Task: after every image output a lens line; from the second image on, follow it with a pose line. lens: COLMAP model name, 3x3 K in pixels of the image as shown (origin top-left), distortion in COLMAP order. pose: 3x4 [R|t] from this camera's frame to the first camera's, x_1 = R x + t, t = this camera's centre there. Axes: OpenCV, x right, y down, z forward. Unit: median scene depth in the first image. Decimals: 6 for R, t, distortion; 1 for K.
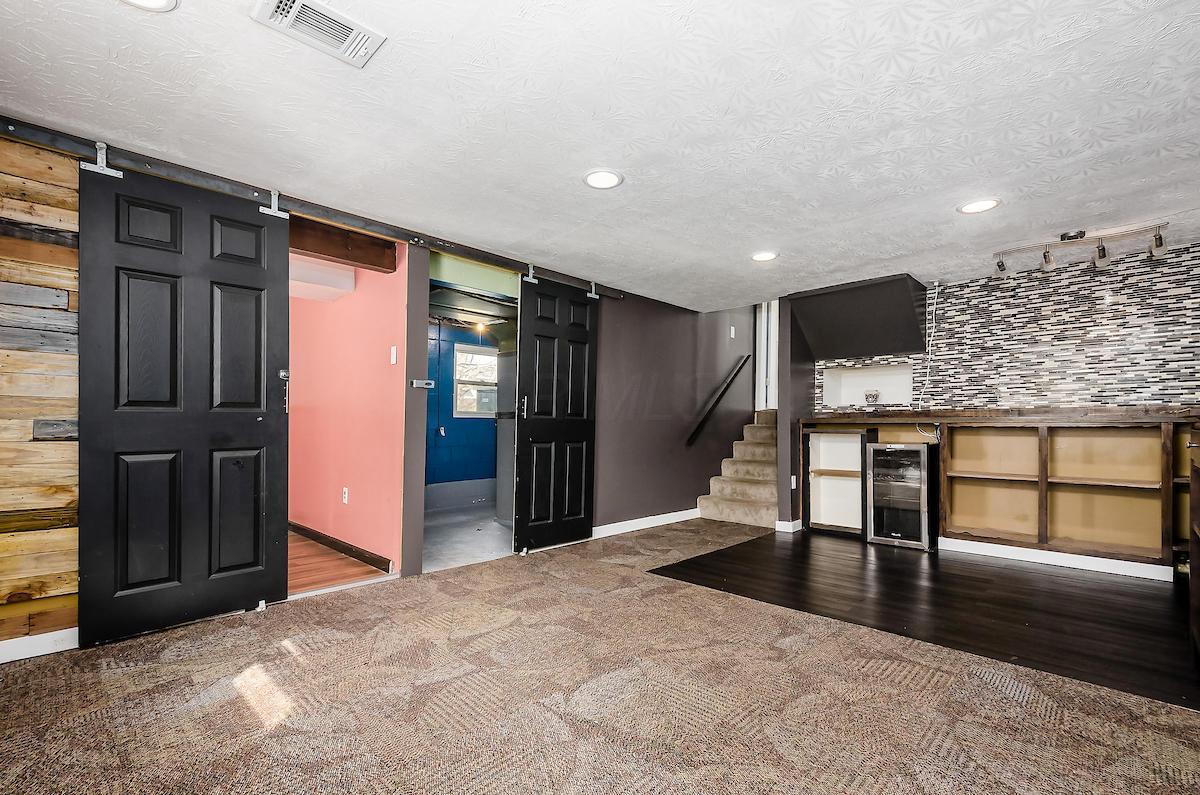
lens RADIAL K [[521.8, 0, 601.8], [0, 521.8, 419.2], [0, 0, 1]] dist [0.011712, -0.000435]
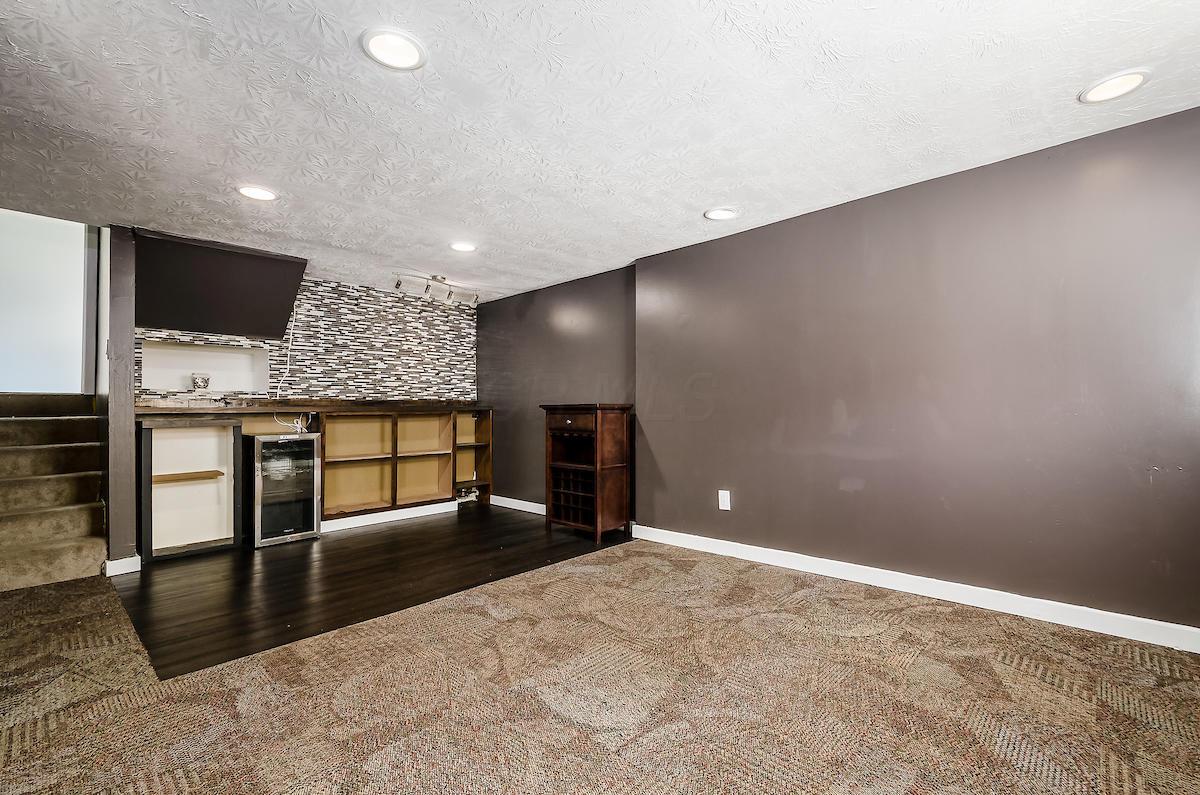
lens RADIAL K [[535.5, 0, 601.7], [0, 535.5, 408.2], [0, 0, 1]] dist [0.014914, -0.000216]
pose [[-0.020880, 0.002759, 0.999778, -0.471793], [-0.001422, 0.999995, -0.002790, 0.001922], [-0.999781, -0.001480, -0.020876, 0.507758]]
